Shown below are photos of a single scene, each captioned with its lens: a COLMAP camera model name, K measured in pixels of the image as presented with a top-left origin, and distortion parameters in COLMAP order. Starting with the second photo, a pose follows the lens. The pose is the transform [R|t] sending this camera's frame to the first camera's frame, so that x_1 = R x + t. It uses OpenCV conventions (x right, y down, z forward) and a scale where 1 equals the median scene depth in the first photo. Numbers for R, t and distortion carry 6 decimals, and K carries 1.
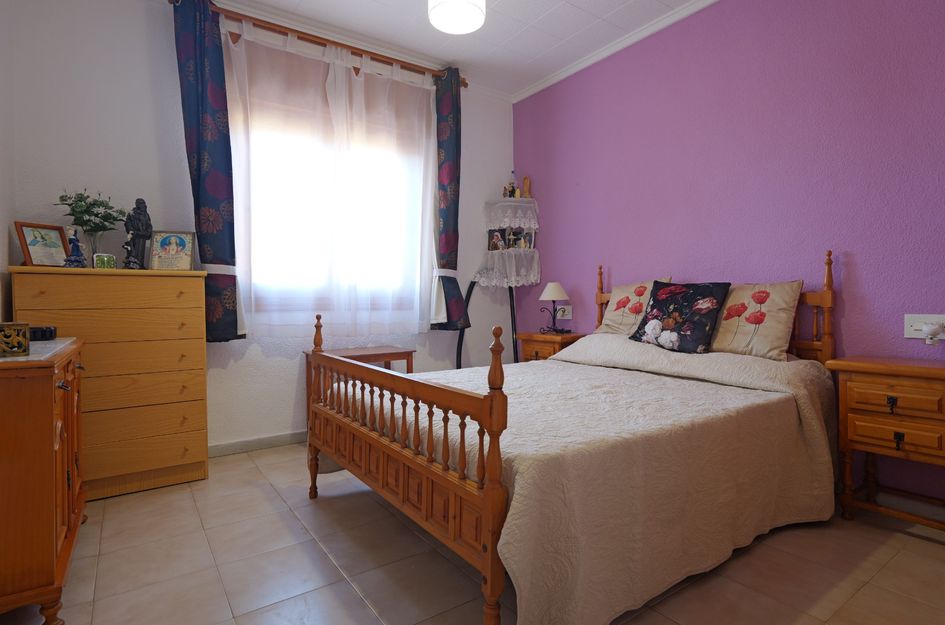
lens RADIAL K [[495.8, 0, 484.0], [0, 495.8, 310.9], [0, 0, 1]] dist [-0.002813, -0.000089]
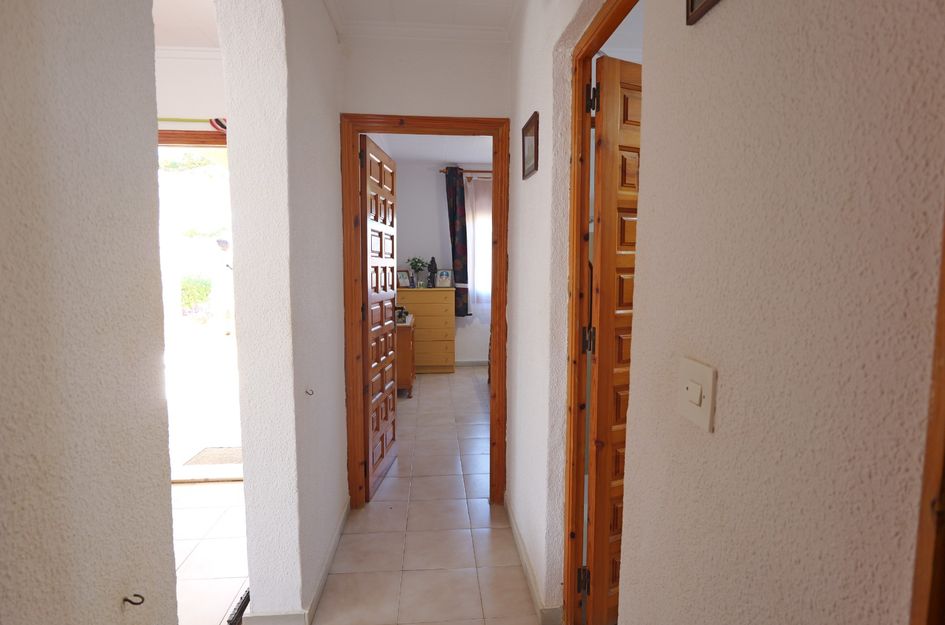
lens RADIAL K [[495.8, 0, 484.0], [0, 495.8, 310.9], [0, 0, 1]] dist [-0.002813, -0.000089]
pose [[0.867966, 0.057799, -0.493249, 0.723506], [-0.020266, 0.996499, 0.081108, -0.160617], [0.496210, -0.060403, 0.866099, -0.979745]]
